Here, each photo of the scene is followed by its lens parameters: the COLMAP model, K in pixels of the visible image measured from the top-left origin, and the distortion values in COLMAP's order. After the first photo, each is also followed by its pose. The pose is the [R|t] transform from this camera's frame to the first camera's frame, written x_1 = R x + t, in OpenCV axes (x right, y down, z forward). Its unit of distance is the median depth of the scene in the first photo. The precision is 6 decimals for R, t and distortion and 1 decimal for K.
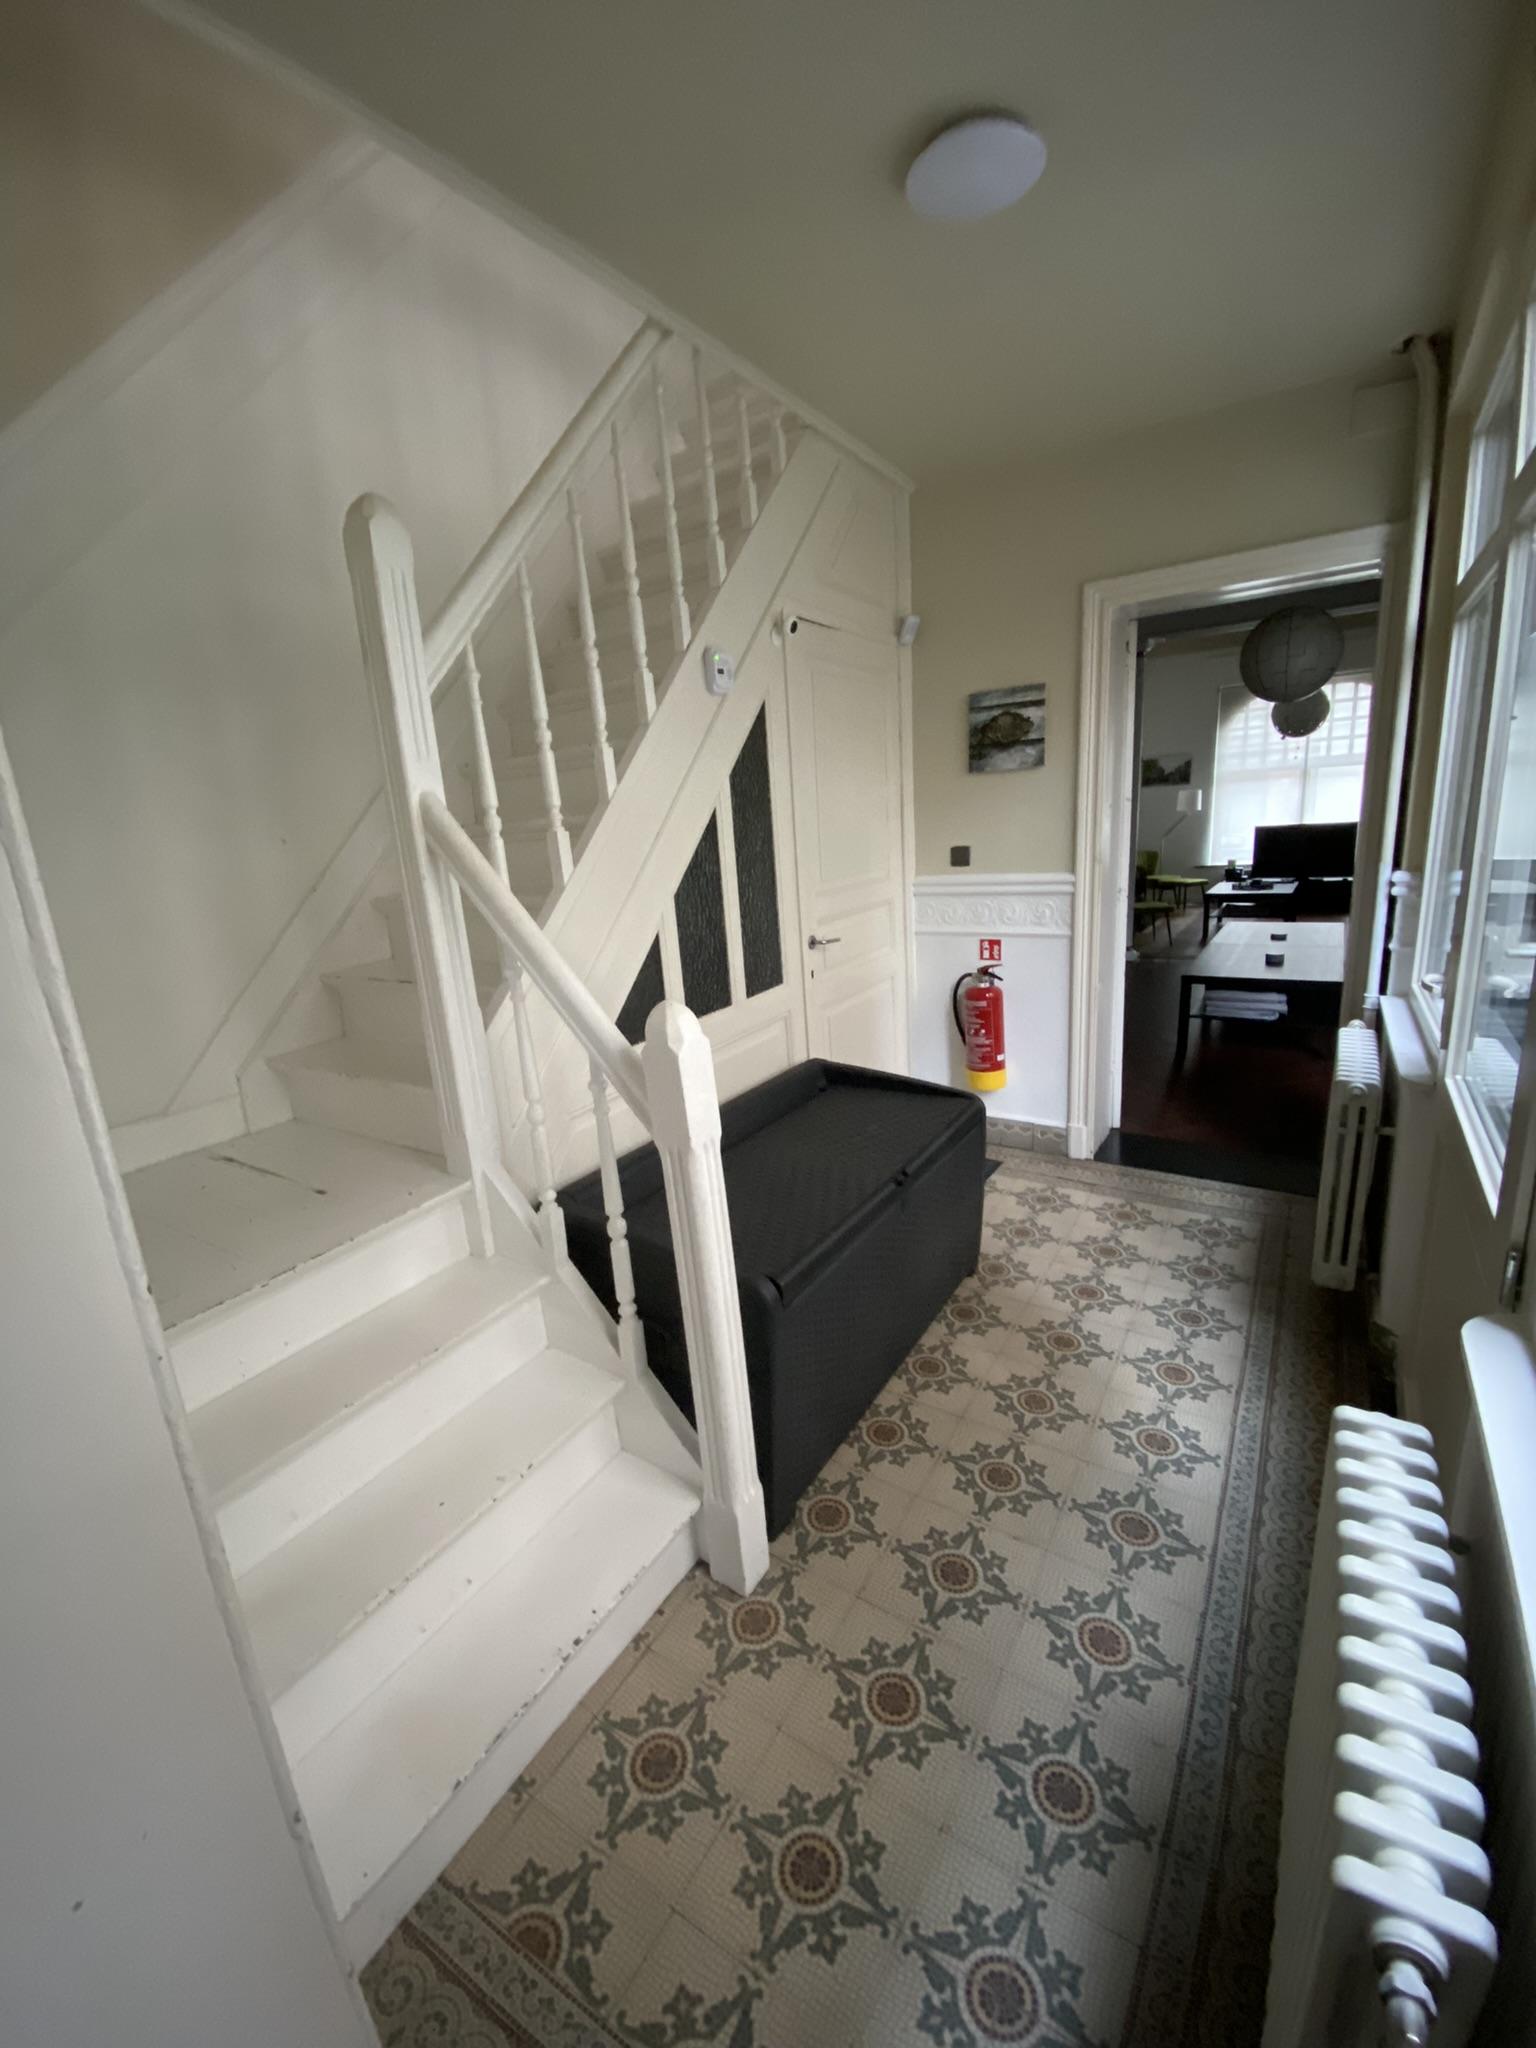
lens RADIAL K [[832.9, 0, 754.2], [0, 832.9, 1025.5], [0, 0, 1]] dist [-0.001515, -0.000402]
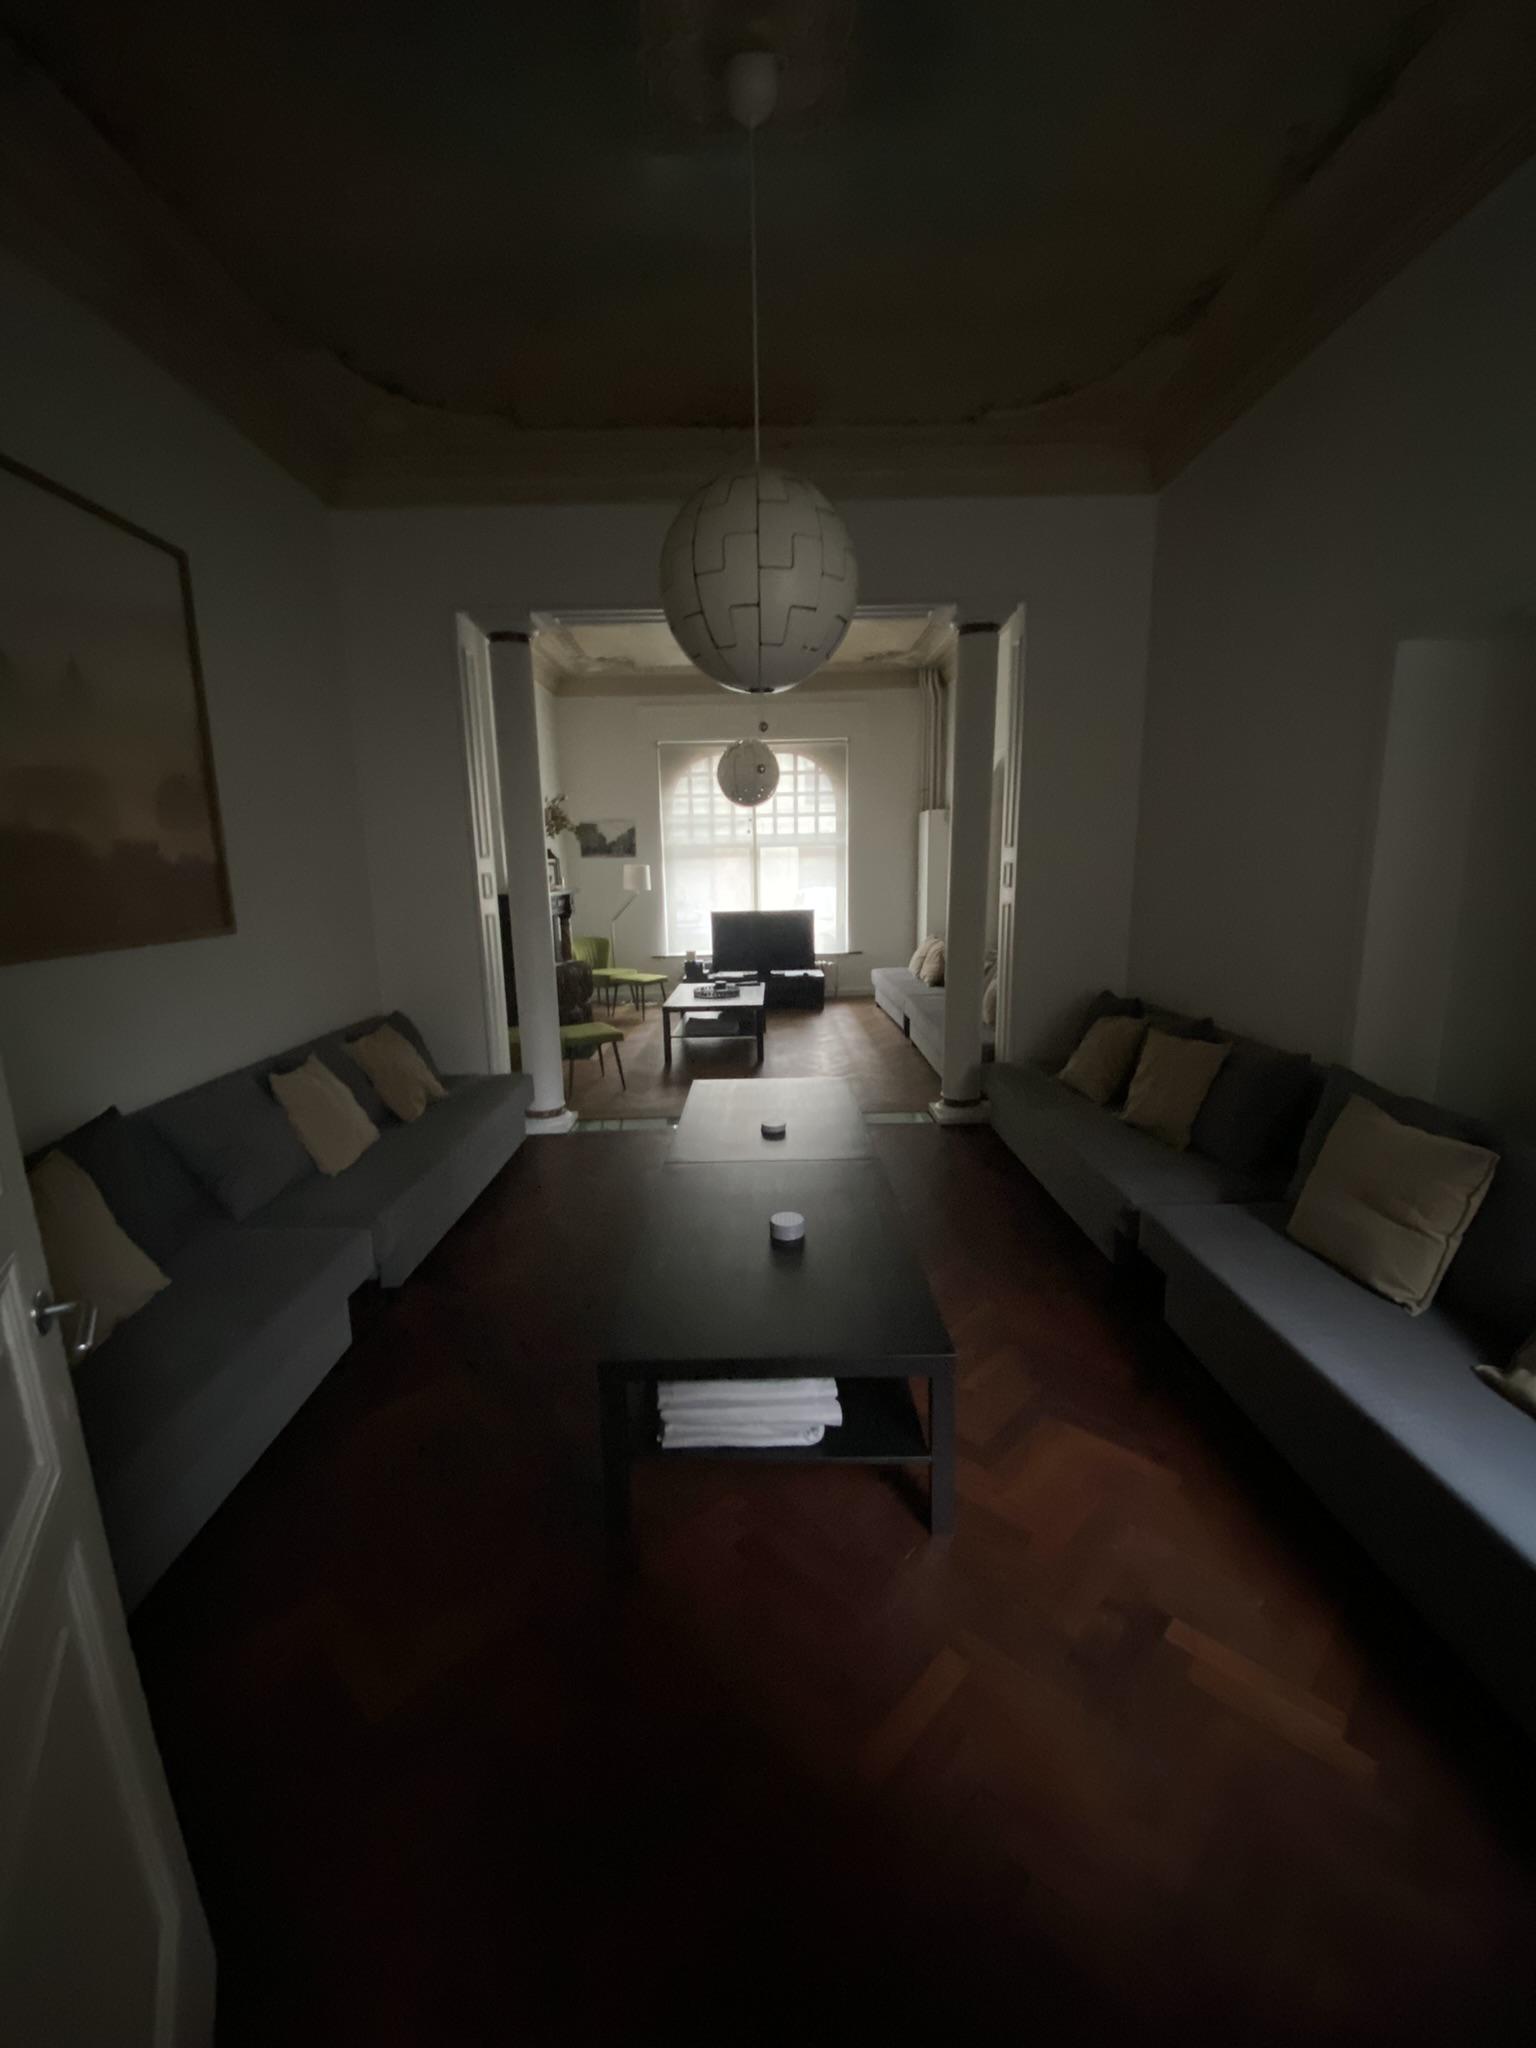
lens RADIAL K [[832.9, 0, 767.8], [0, 832.9, 1035.8], [0, 0, 1]] dist [-0.001515, -0.000402]
pose [[0.824566, -0.061329, 0.562431, 0.170454], [0.098767, 0.994446, -0.036362, -0.078640], [-0.557077, 0.085532, 0.826044, 0.288113]]
